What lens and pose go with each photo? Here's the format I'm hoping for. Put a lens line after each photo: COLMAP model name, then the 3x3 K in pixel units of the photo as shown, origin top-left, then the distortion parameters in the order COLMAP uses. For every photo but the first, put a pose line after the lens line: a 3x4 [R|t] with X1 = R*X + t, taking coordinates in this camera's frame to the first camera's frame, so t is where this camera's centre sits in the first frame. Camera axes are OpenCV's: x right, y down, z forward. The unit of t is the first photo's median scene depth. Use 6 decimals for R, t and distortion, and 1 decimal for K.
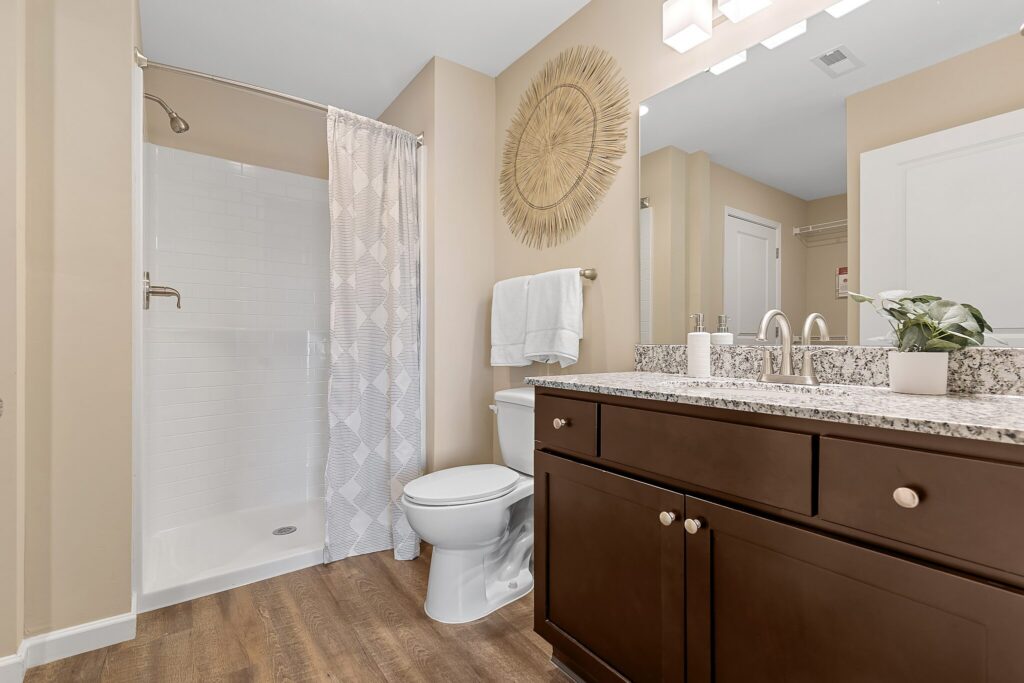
lens RADIAL K [[461.7, 0, 506.1], [0, 461.7, 341.8], [0, 0, 1]] dist [0.009105, -0.000959]
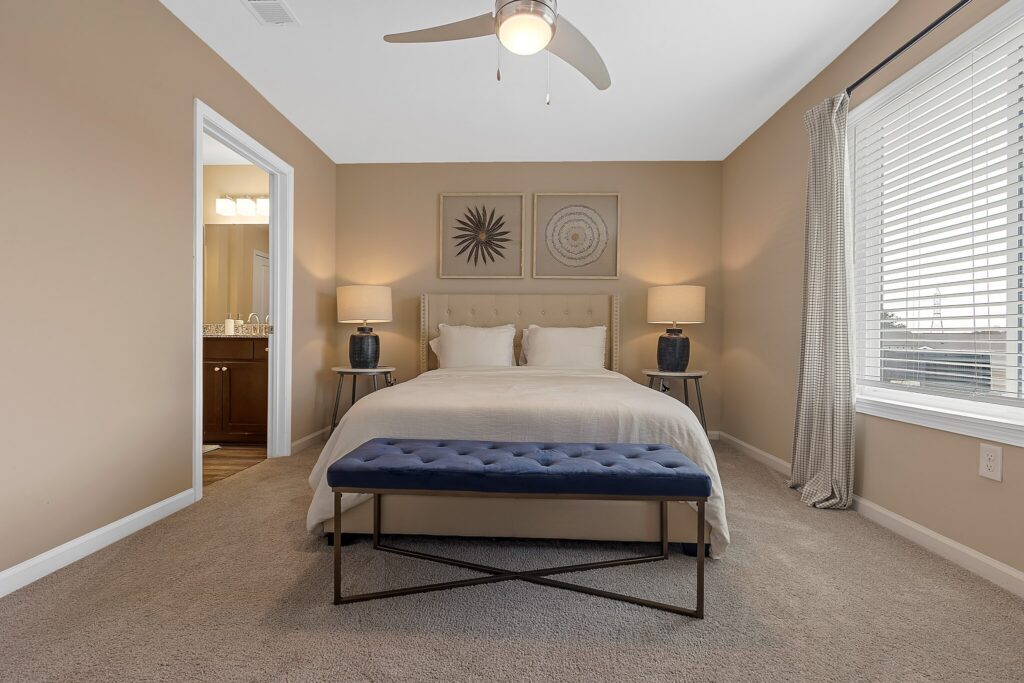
lens RADIAL K [[461.7, 0, 506.1], [0, 461.7, 341.8], [0, 0, 1]] dist [0.009105, -0.000959]
pose [[0.614711, 0.013309, 0.788640, -0.727850], [-0.002532, 0.999886, -0.014901, 0.147897], [-0.788749, 0.007163, 0.614674, -1.952983]]
